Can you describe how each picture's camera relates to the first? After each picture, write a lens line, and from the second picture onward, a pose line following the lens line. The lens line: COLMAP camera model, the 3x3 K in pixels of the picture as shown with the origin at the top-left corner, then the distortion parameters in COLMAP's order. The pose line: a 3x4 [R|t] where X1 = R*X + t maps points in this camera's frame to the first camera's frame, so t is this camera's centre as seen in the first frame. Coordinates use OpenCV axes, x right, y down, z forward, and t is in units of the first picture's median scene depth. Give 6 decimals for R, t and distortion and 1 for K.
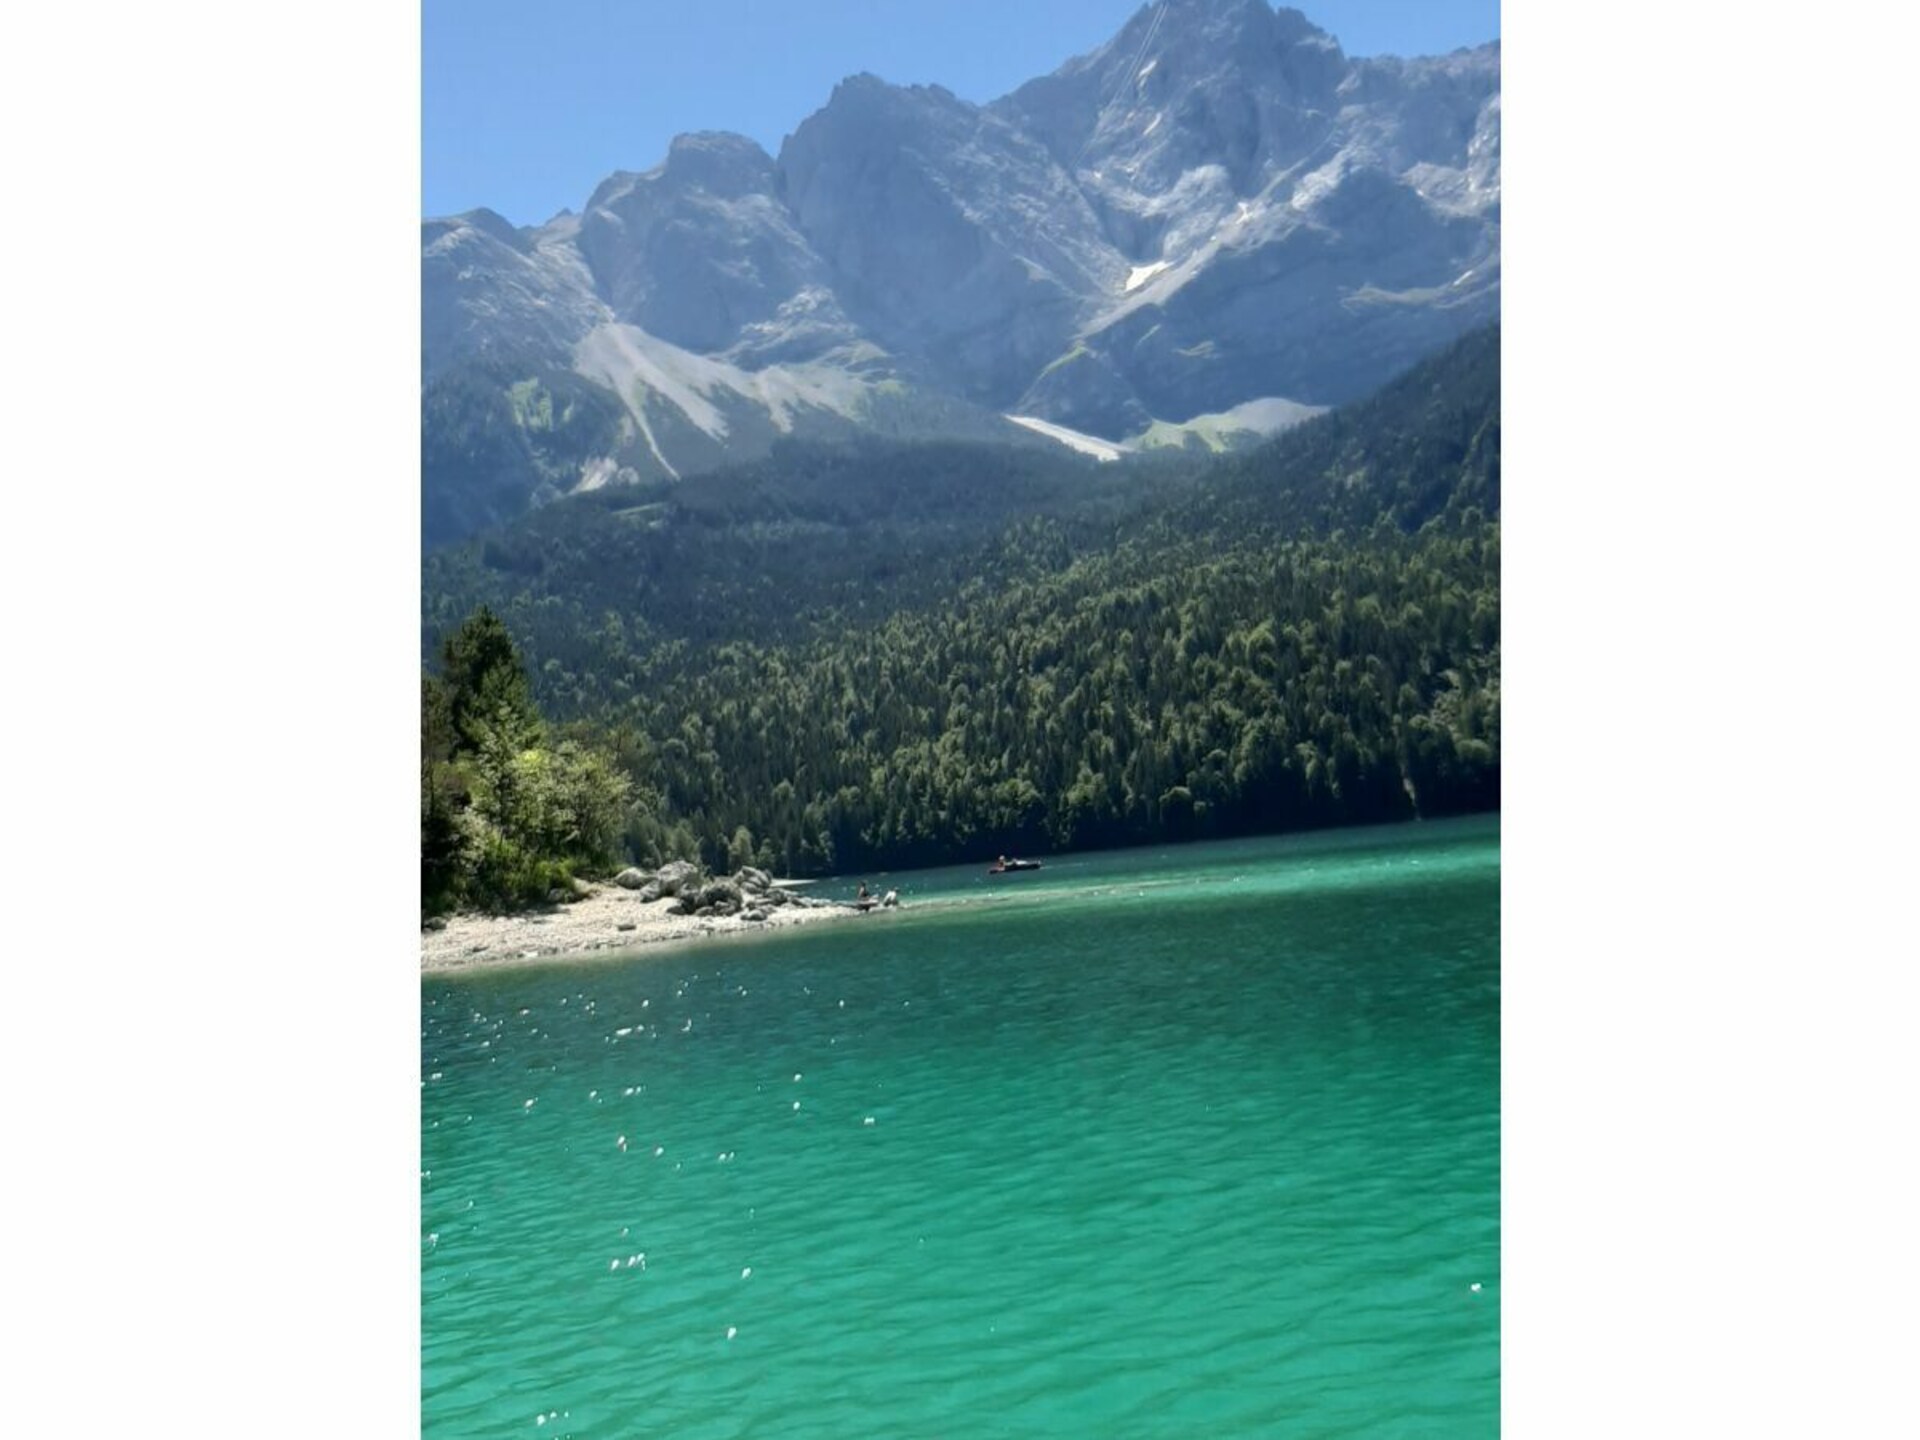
lens RADIAL K [[2216.3, 0, 960.0], [0, 2216.3, 720.0], [0, 0, 1]] dist [0.246304, -1.701757]
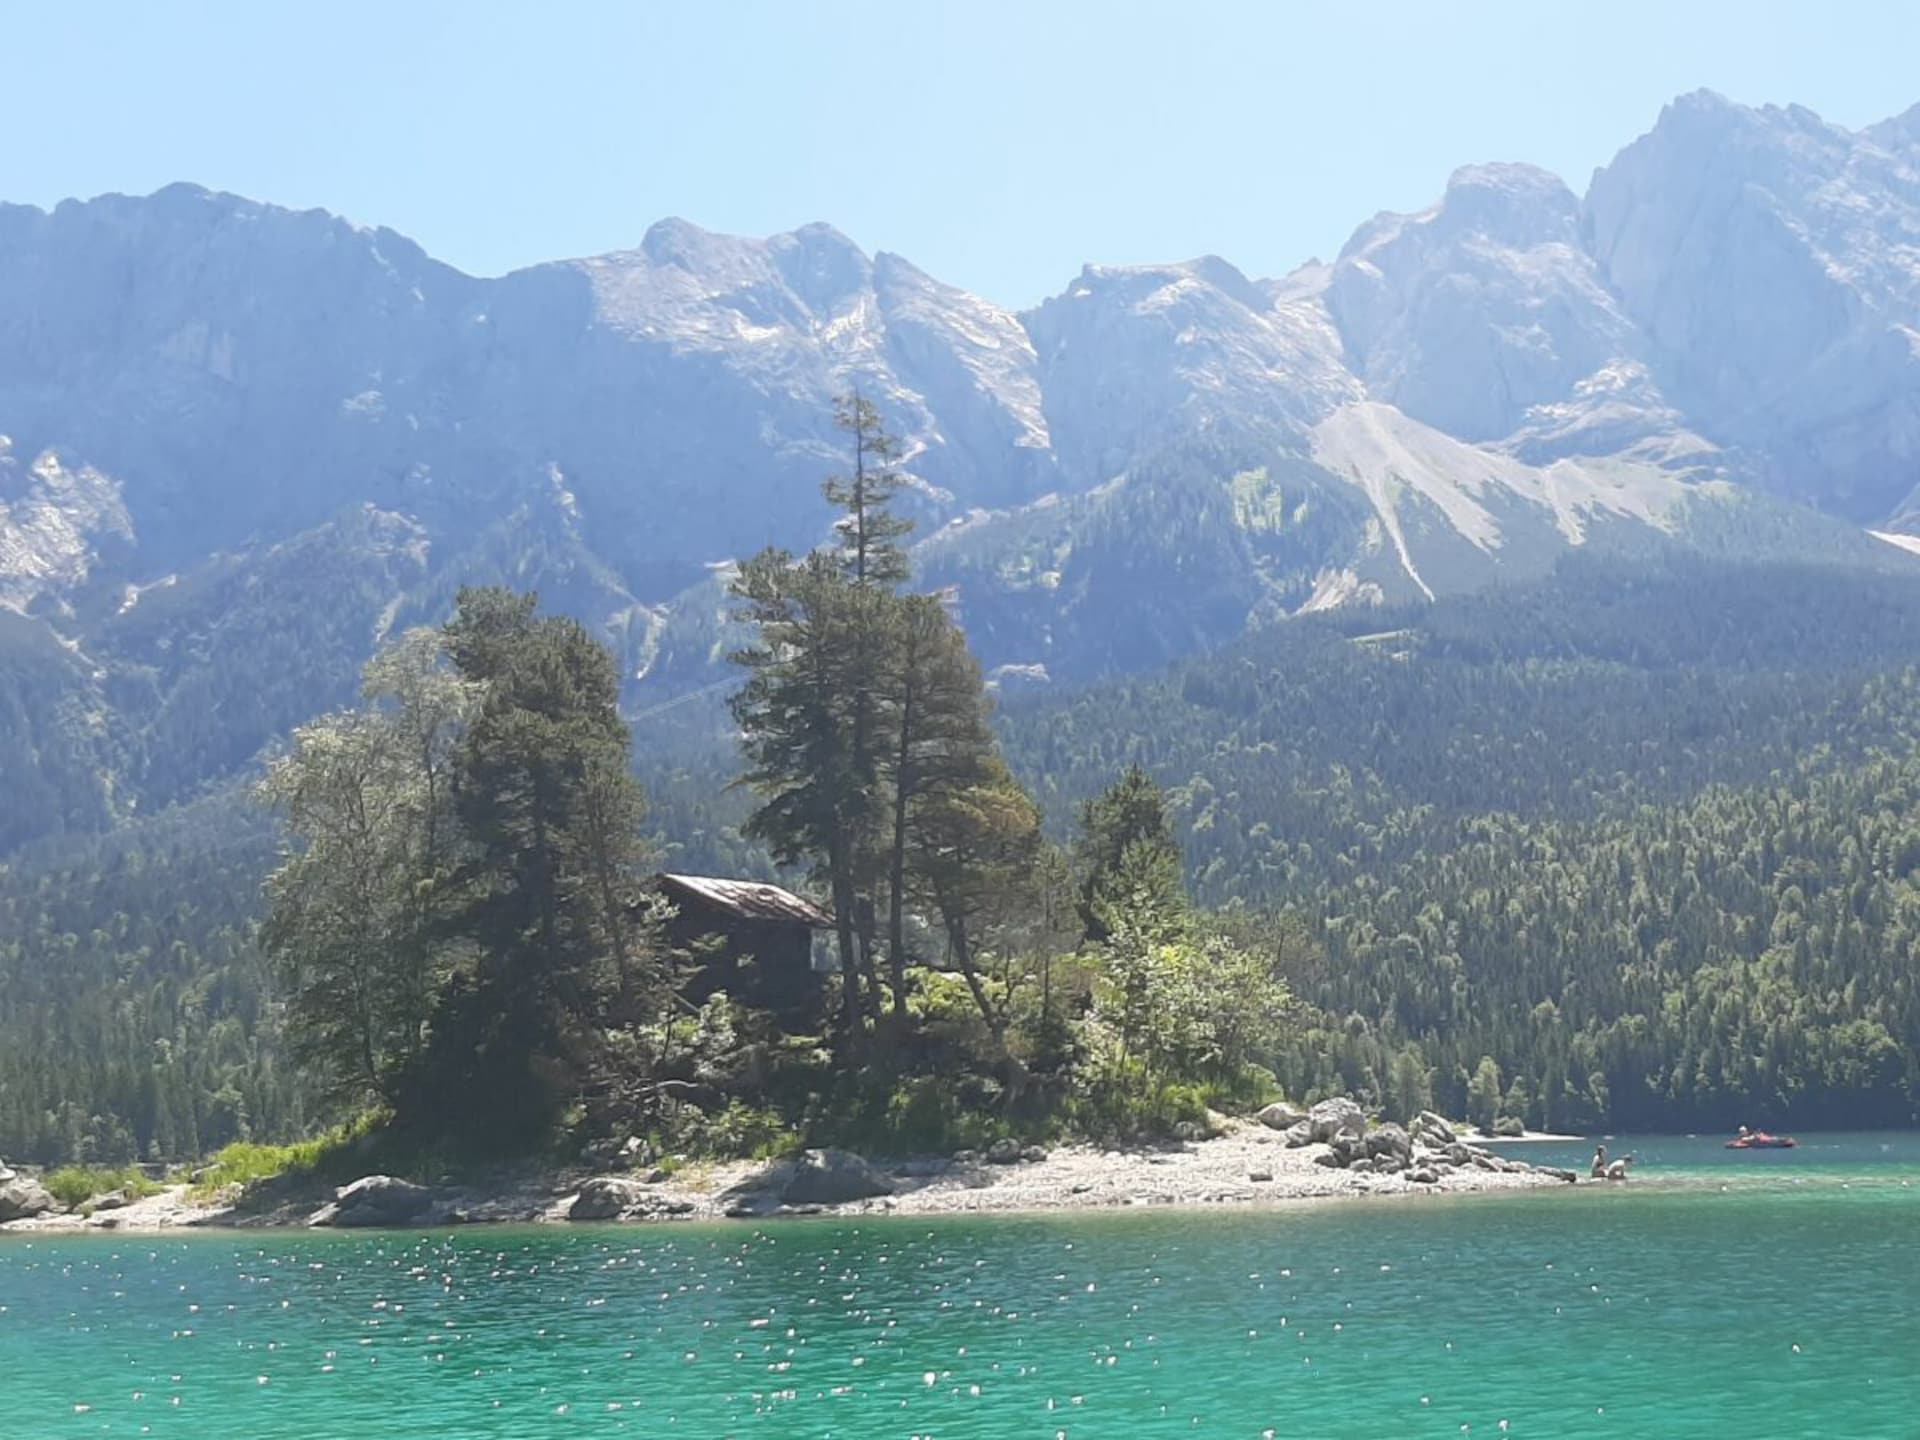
lens RADIAL K [[2131.6, 0, 960.0], [0, 2131.6, 720.0], [0, 0, 1]] dist [0.162844, -0.040844]
pose [[0.987911, 0.036920, -0.150563, -0.171213], [-0.054379, 0.992044, -0.113542, 0.027564], [0.145173, 0.120357, 0.982059, 0.235666]]
